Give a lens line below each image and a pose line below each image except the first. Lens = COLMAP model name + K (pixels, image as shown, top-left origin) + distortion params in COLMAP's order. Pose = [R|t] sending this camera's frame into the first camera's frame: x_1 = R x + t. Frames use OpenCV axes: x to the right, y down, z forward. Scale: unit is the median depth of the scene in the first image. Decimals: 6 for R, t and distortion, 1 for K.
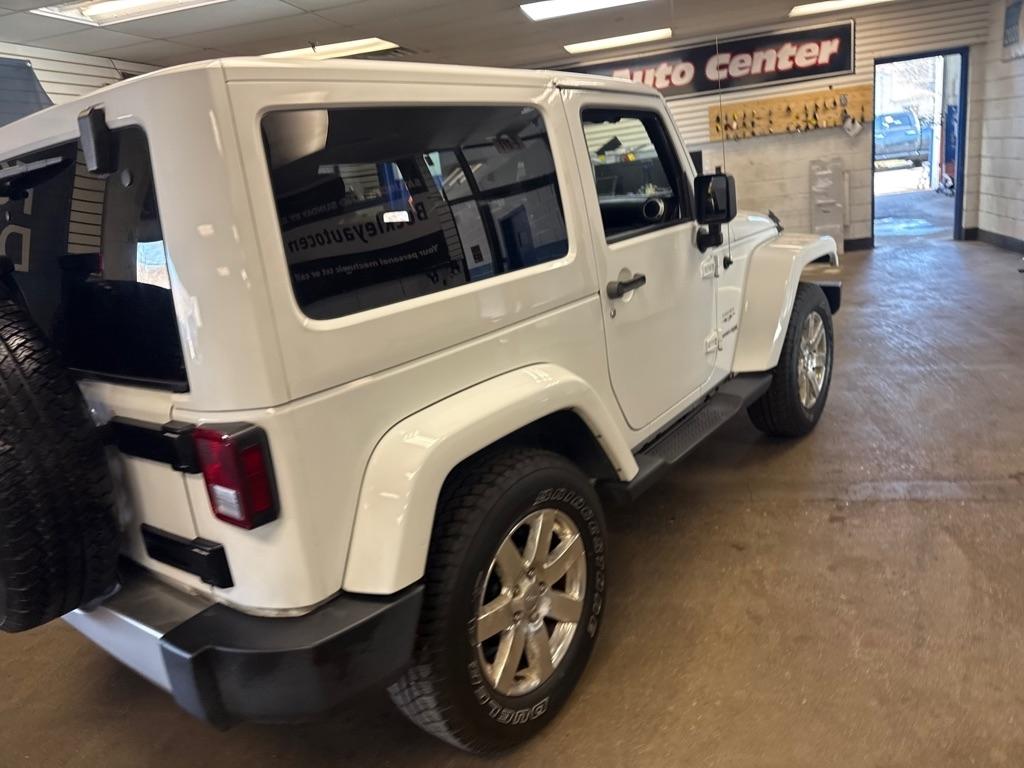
lens RADIAL K [[722.4, 0, 507.3], [0, 722.4, 375.1], [0, 0, 1]] dist [0.028632, -0.031954]
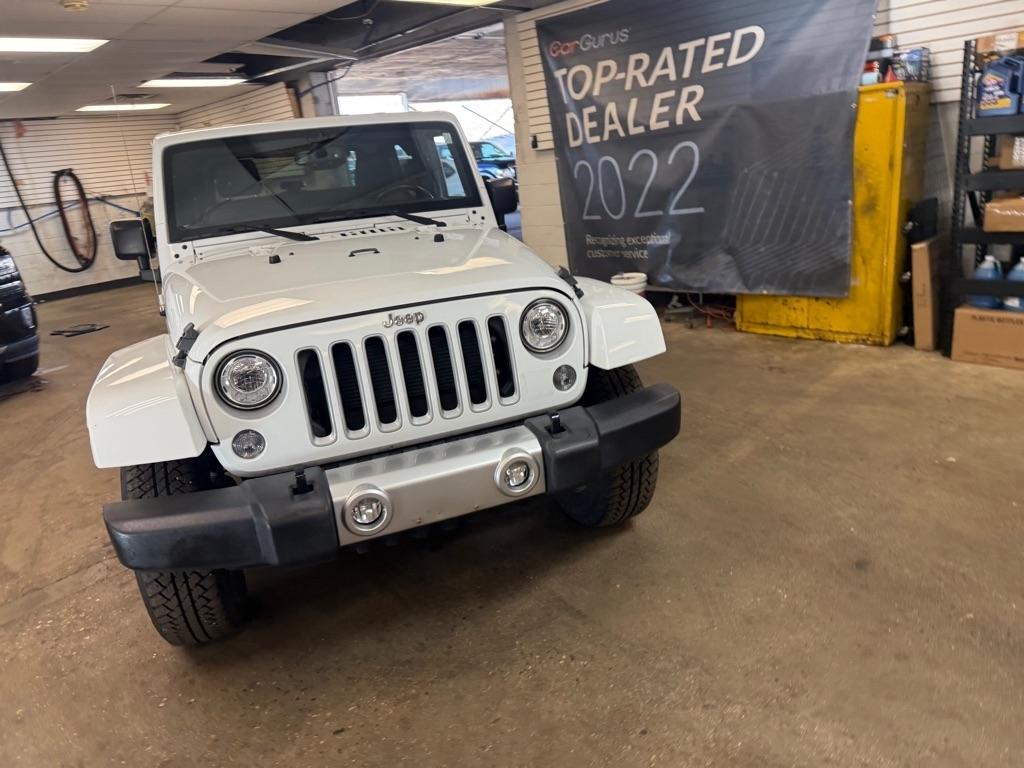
lens RADIAL K [[722.4, 0, 499.0], [0, 722.4, 373.7], [0, 0, 1]] dist [0.028632, -0.031954]
pose [[-0.509700, 0.414947, -0.753674, 0.931098], [-0.066545, 0.854368, 0.515389, -0.681382], [0.857775, 0.312848, -0.407859, 1.989184]]
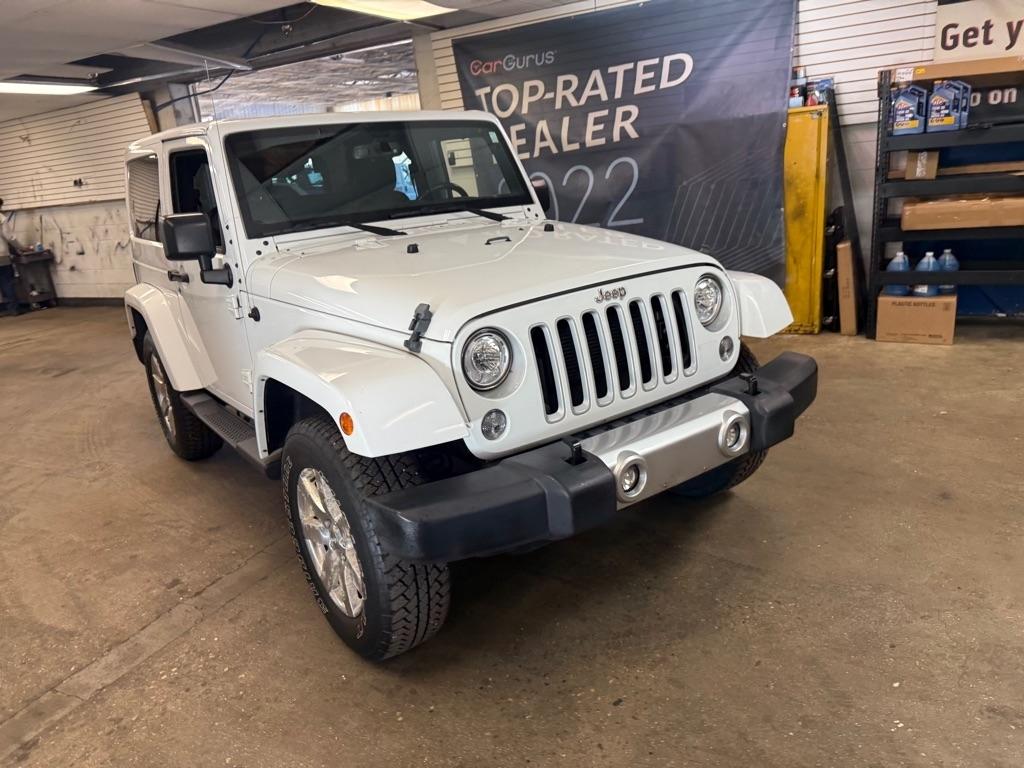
lens RADIAL K [[722.4, 0, 504.4], [0, 722.4, 387.7], [0, 0, 1]] dist [0.028632, -0.031954]
pose [[-0.254111, 0.421066, -0.870707, 1.140493], [-0.140723, 0.874582, 0.464009, -0.584106], [0.956883, 0.240438, -0.162987, 1.601552]]
